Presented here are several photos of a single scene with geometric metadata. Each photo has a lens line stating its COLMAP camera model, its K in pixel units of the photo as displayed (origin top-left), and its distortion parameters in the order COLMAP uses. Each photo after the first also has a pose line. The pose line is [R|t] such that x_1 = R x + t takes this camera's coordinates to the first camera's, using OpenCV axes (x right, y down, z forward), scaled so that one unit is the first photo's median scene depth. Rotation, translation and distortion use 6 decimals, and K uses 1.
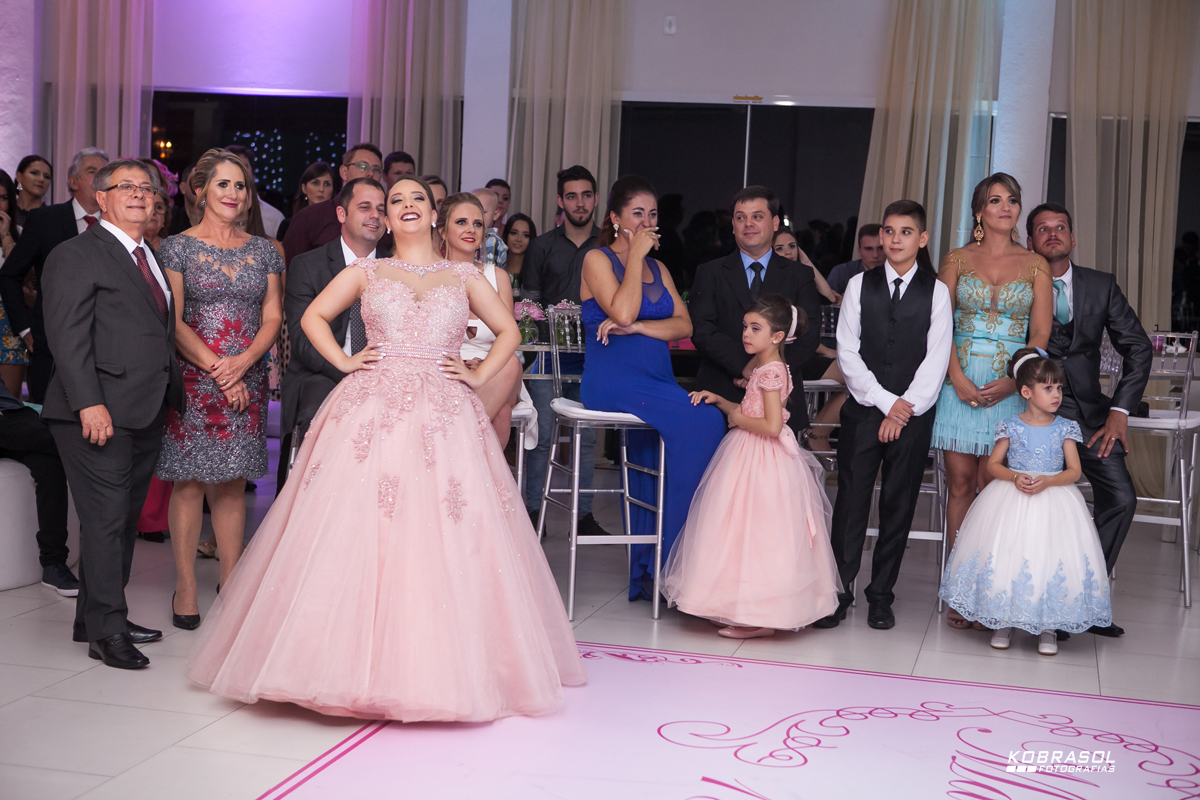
lens RADIAL K [[1898.1, 0, 600.0], [0, 1898.1, 400.0], [0, 0, 1]] dist [0.016974, 0.030455]
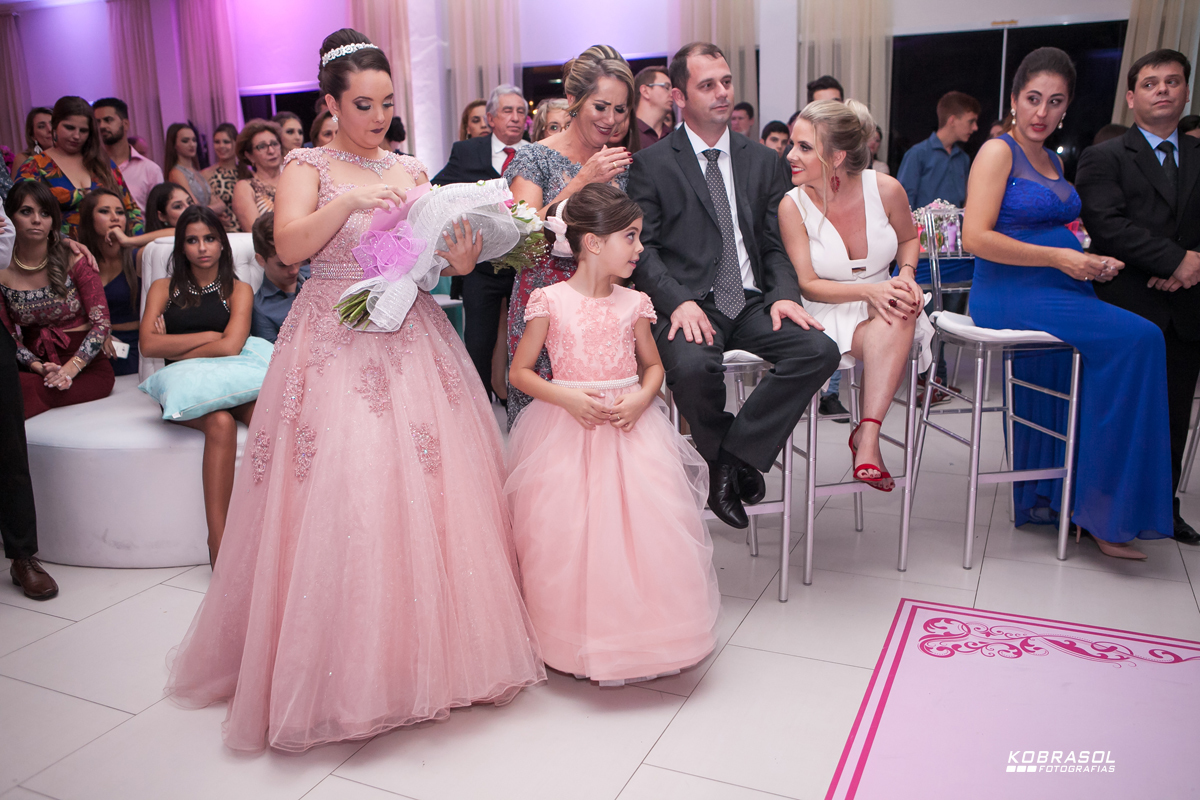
lens RADIAL K [[1060.6, 0, 600.0], [0, 1060.6, 400.0], [0, 0, 1]] dist [-0.056092, 0.081452]
pose [[0.980951, -0.026704, -0.192409, -0.050922], [0.049775, 0.991991, 0.116088, -0.015277], [0.187768, -0.123454, 0.974424, 0.297691]]
